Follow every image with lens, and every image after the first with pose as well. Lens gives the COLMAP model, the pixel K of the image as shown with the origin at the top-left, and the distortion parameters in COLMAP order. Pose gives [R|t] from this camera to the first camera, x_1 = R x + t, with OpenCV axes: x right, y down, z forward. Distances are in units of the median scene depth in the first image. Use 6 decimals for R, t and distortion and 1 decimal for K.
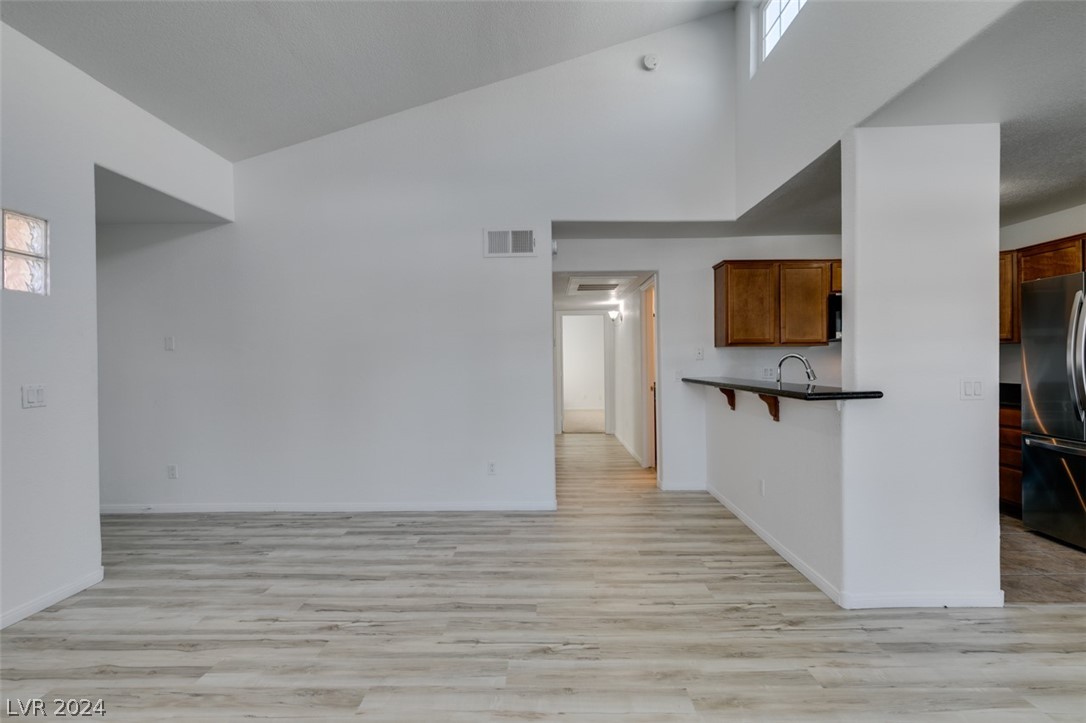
lens RADIAL K [[489.6, 0, 547.1], [0, 489.6, 368.0], [0, 0, 1]] dist [0.006696, -0.001349]
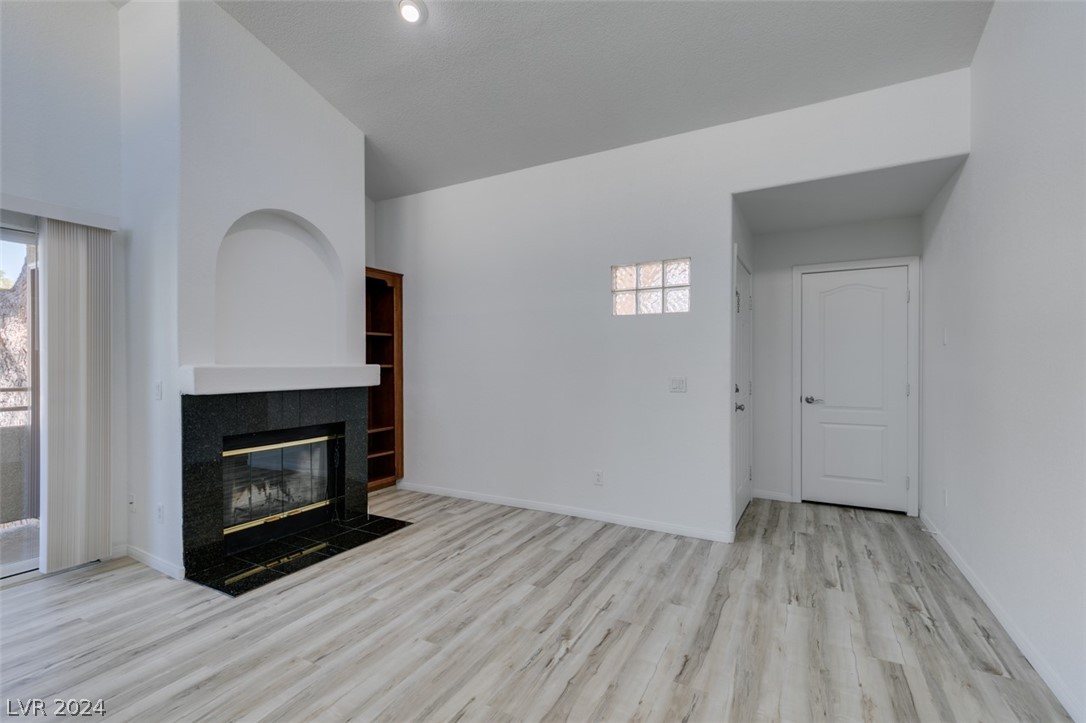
lens RADIAL K [[489.6, 0, 541.2], [0, 489.6, 368.2], [0, 0, 1]] dist [0.006696, -0.001349]
pose [[-0.475148, 0.018335, -0.879715, 0.306627], [-0.005605, 0.999700, 0.023863, -0.015732], [0.879888, 0.016269, -0.474902, 1.016616]]
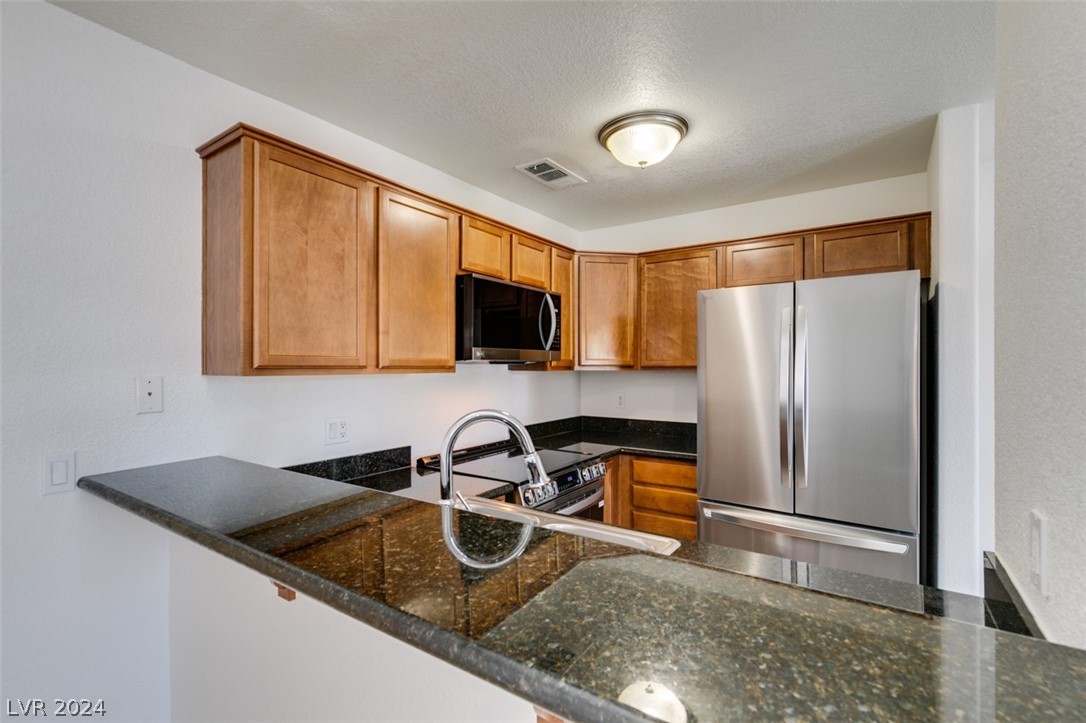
lens RADIAL K [[489.6, 0, 539.6], [0, 489.6, 365.4], [0, 0, 1]] dist [0.006696, -0.001349]
pose [[0.561837, 0.010929, 0.827176, 0.267707], [0.006629, 0.999821, -0.017713, -0.059224], [-0.827222, 0.015436, 0.561664, 0.867274]]
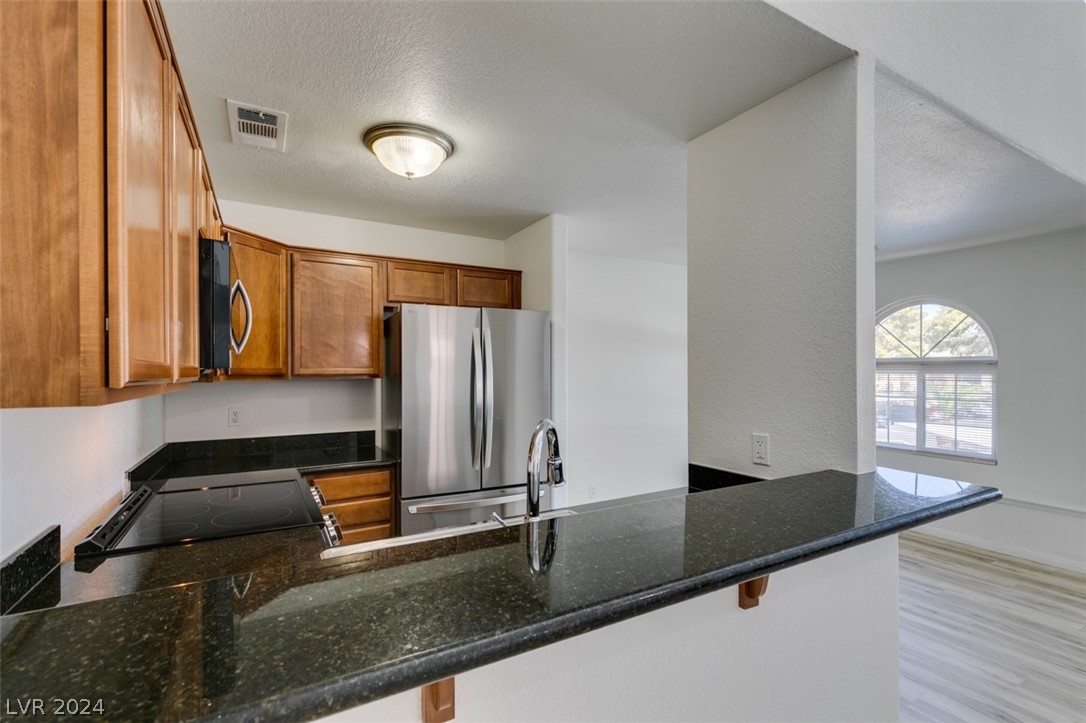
lens RADIAL K [[489.6, 0, 540.4], [0, 489.6, 374.3], [0, 0, 1]] dist [0.006696, -0.001349]
pose [[-0.498358, 0.006315, 0.866948, 0.224052], [0.020877, 0.999771, 0.004718, -0.069567], [-0.866720, 0.020450, -0.498376, 1.307883]]
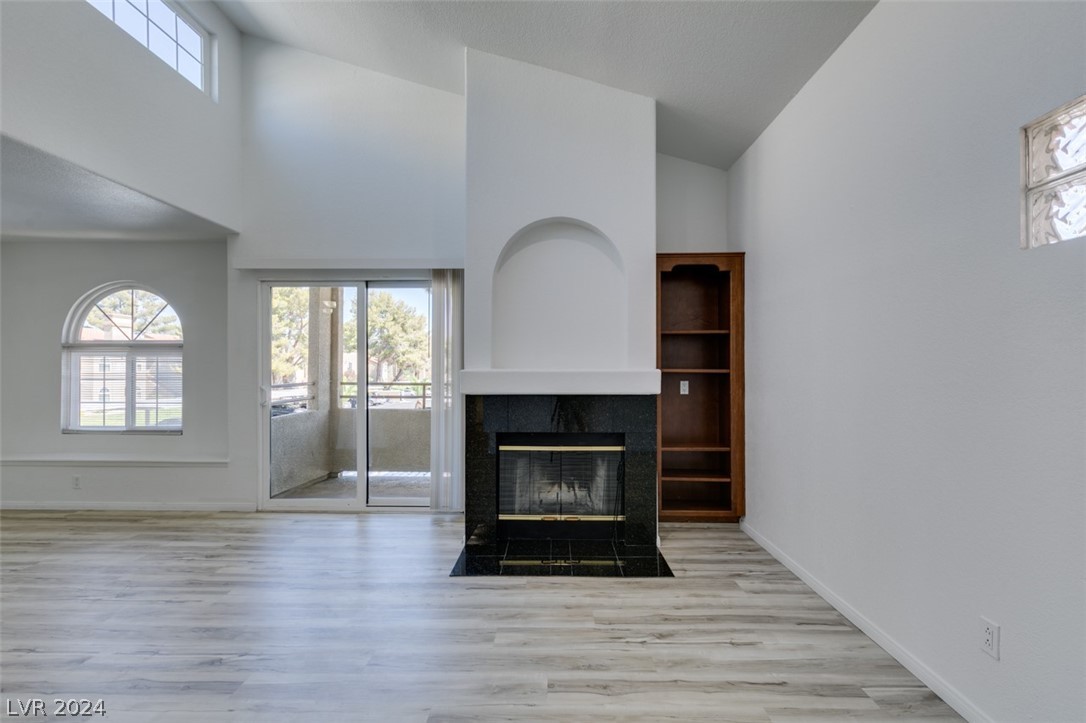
lens RADIAL K [[489.6, 0, 536.4], [0, 489.6, 362.0], [0, 0, 1]] dist [0.006696, -0.001349]
pose [[-0.999605, 0.011169, 0.025807, -0.350247], [0.011173, 0.999938, 0.000020, -0.009885], [-0.025805, 0.000308, -0.999667, 1.096360]]
